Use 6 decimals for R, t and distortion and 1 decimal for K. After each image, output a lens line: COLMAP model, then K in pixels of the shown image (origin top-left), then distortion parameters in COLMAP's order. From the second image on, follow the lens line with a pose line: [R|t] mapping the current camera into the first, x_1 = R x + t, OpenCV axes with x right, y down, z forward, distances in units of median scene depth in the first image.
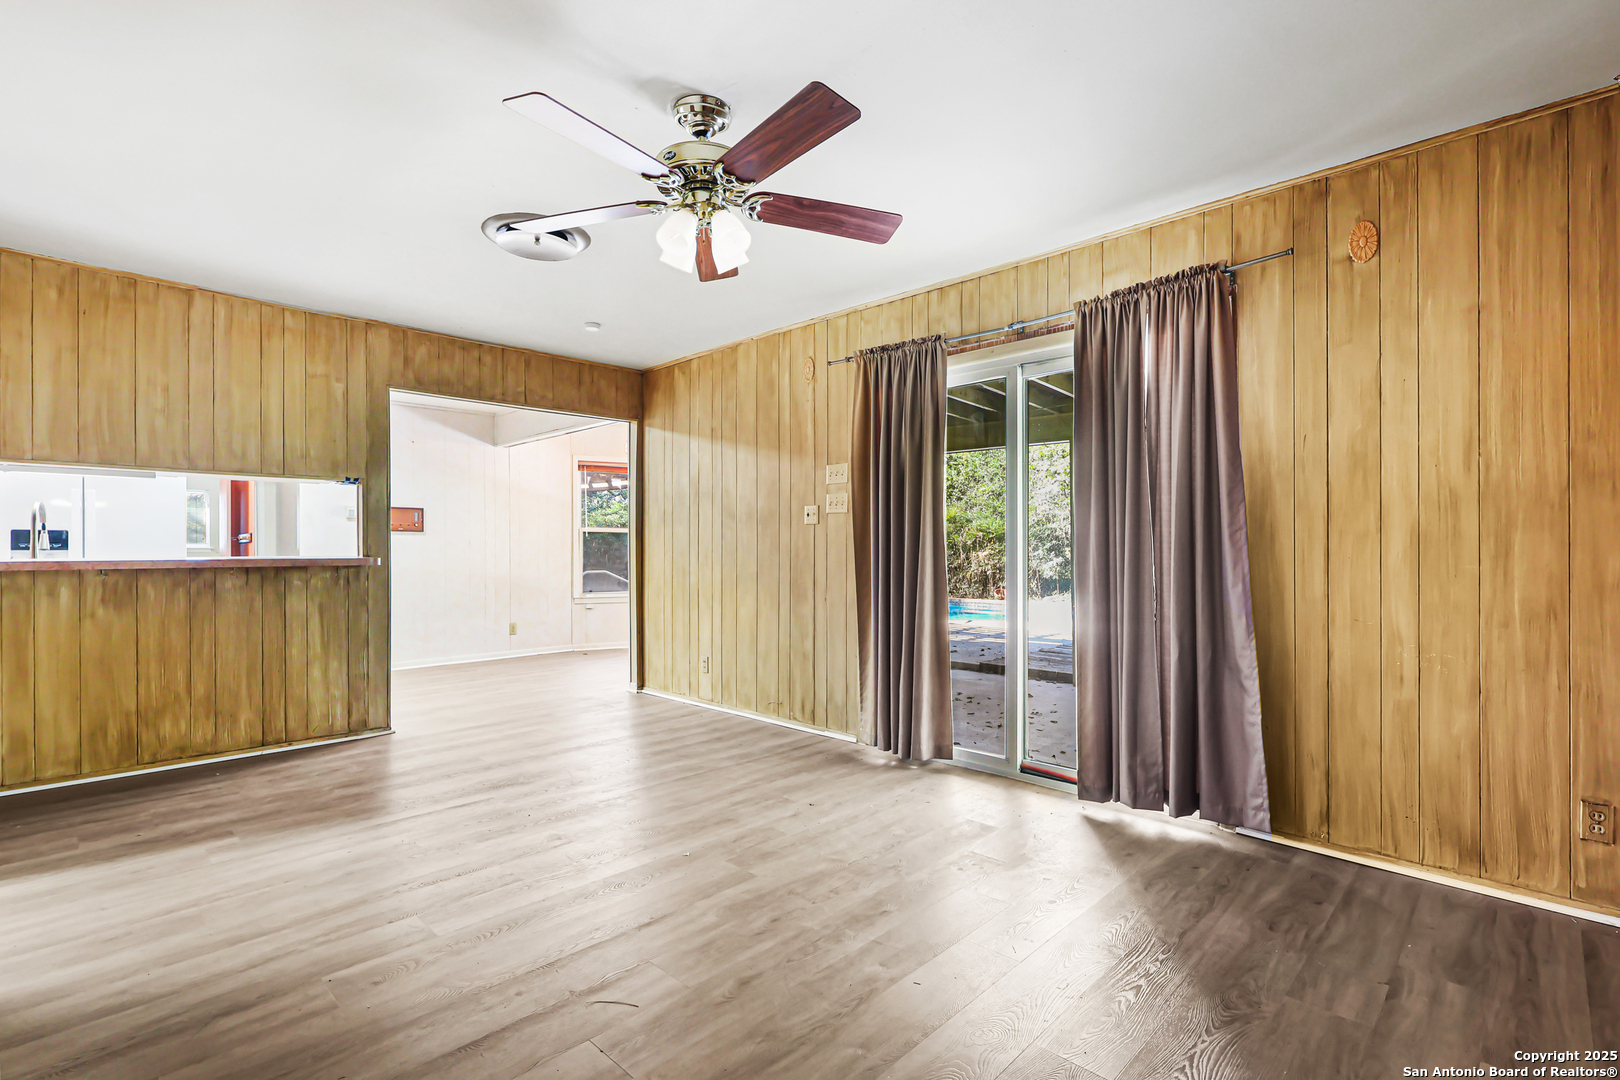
lens RADIAL K [[752.3, 0, 800.3], [0, 752.3, 550.0], [0, 0, 1]] dist [0.001092, 0.000189]
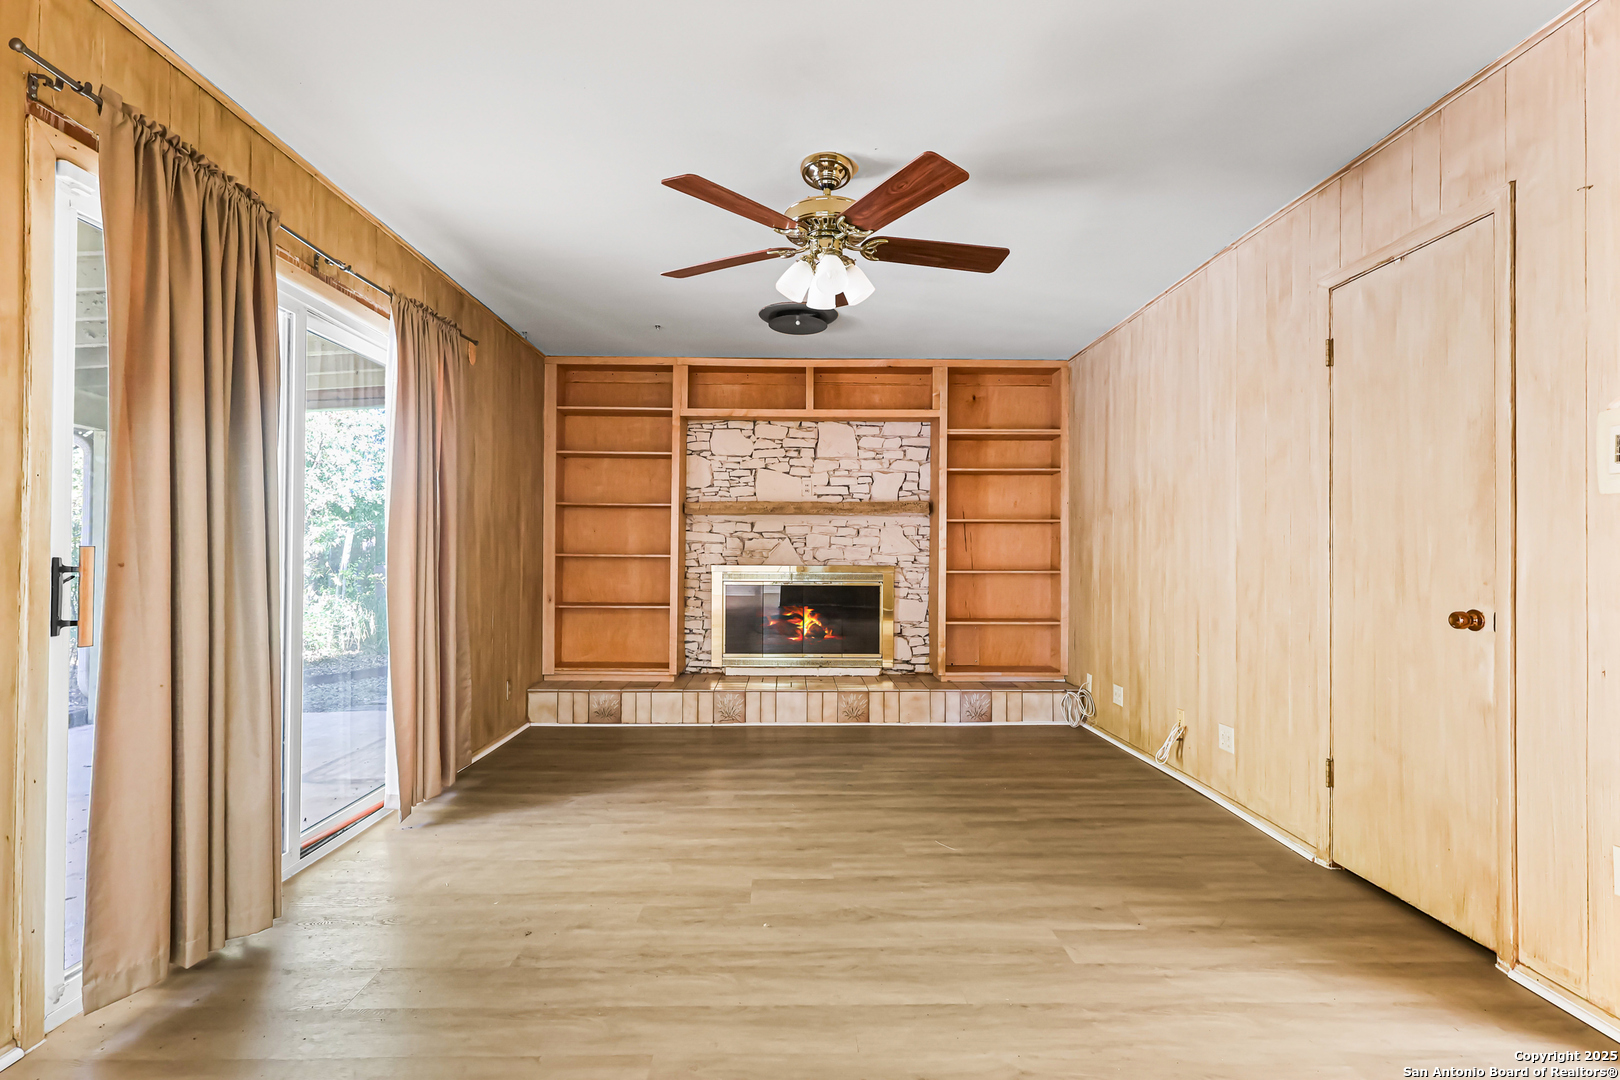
lens RADIAL K [[752.3, 0, 804.0], [0, 752.3, 545.8], [0, 0, 1]] dist [0.001092, 0.000189]
pose [[-0.715892, 0.001812, 0.698209, -0.817071], [-0.005788, 0.999947, -0.008529, -0.009784], [-0.698187, -0.010147, -0.715843, 1.683474]]
